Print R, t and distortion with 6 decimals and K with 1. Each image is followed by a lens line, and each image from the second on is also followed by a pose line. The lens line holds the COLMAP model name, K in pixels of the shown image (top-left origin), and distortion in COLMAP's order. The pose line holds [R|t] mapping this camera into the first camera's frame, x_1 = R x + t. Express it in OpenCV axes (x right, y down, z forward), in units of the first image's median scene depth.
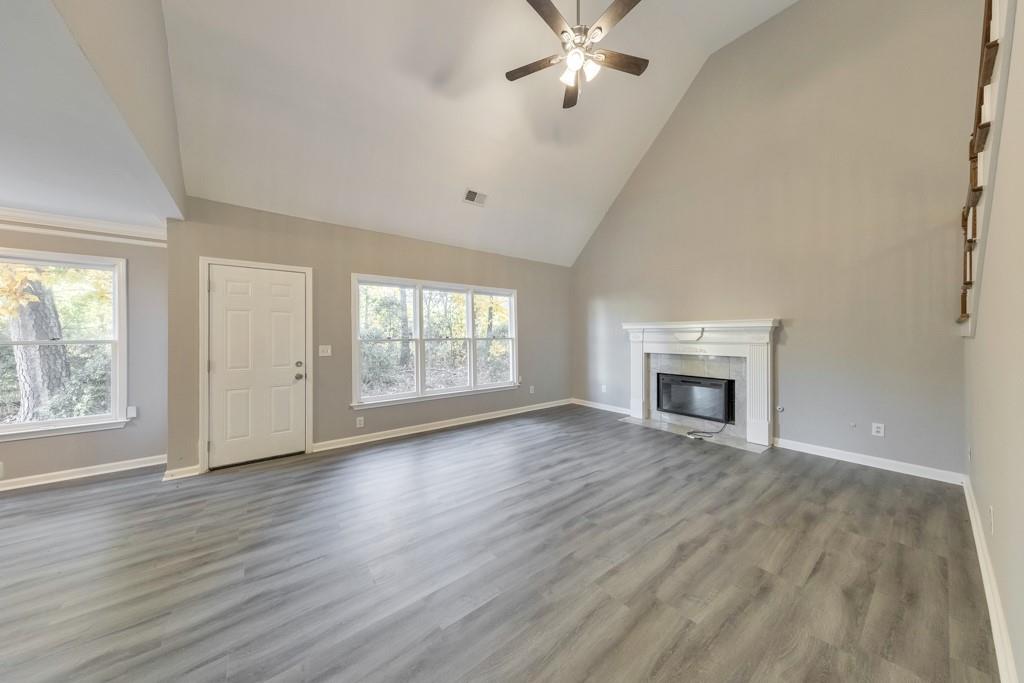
lens RADIAL K [[328.1, 0, 512.8], [0, 328.1, 336.4], [0, 0, 1]] dist [0.000881, 0.000004]
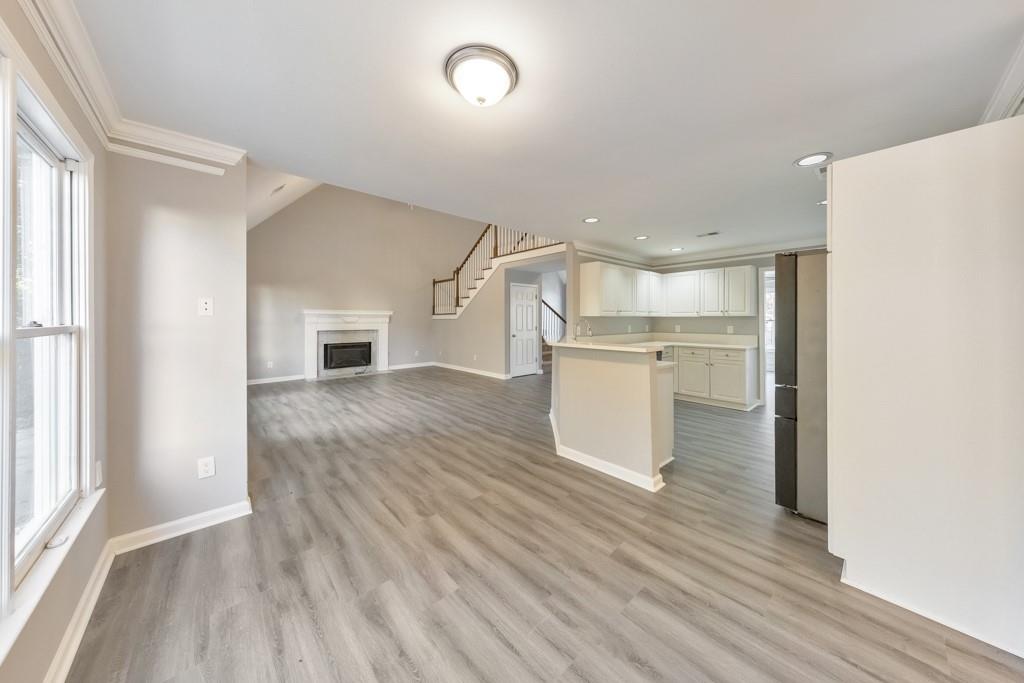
lens RADIAL K [[339.6, 0, 510.9], [0, 339.6, 325.2], [0, 0, 1]] dist [0.000659, -0.000001]
pose [[-0.073659, -0.018092, 0.997119, -1.479623], [0.003666, 0.999824, 0.018412, 0.003235], [-0.997277, 0.005012, -0.073579, 0.372624]]
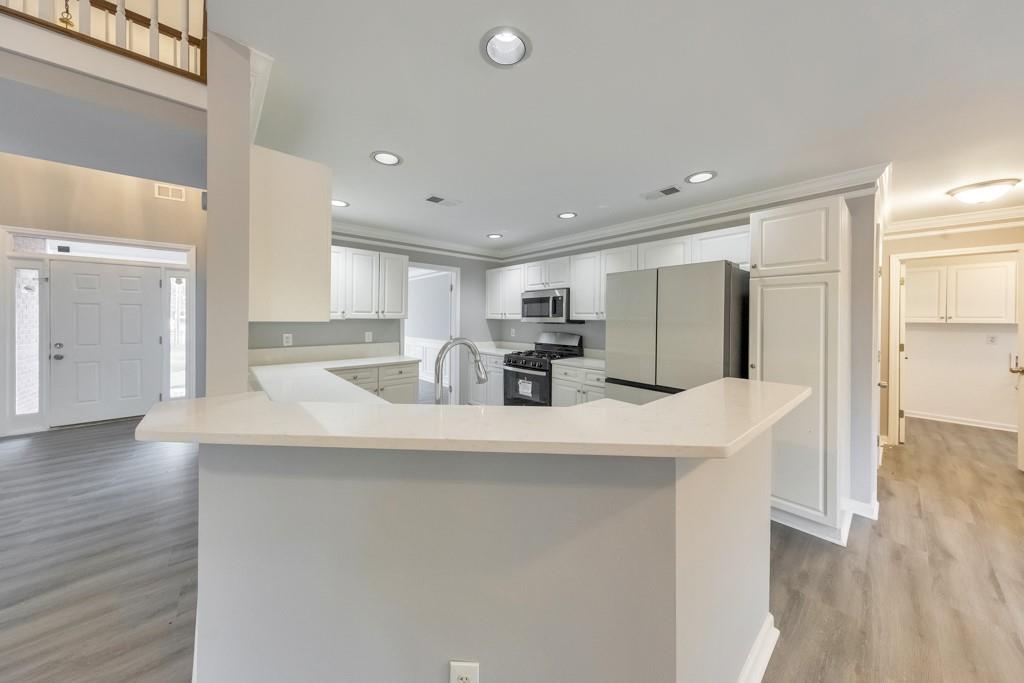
lens RADIAL K [[332.2, 0, 511.3], [0, 332.2, 317.6], [0, 0, 1]] dist [0.001006, 0.000071]
pose [[-0.998209, -0.005607, -0.059563, -0.497141], [-0.005703, 0.999983, 0.001432, -0.012111], [0.059553, 0.001769, -0.998224, 0.401510]]
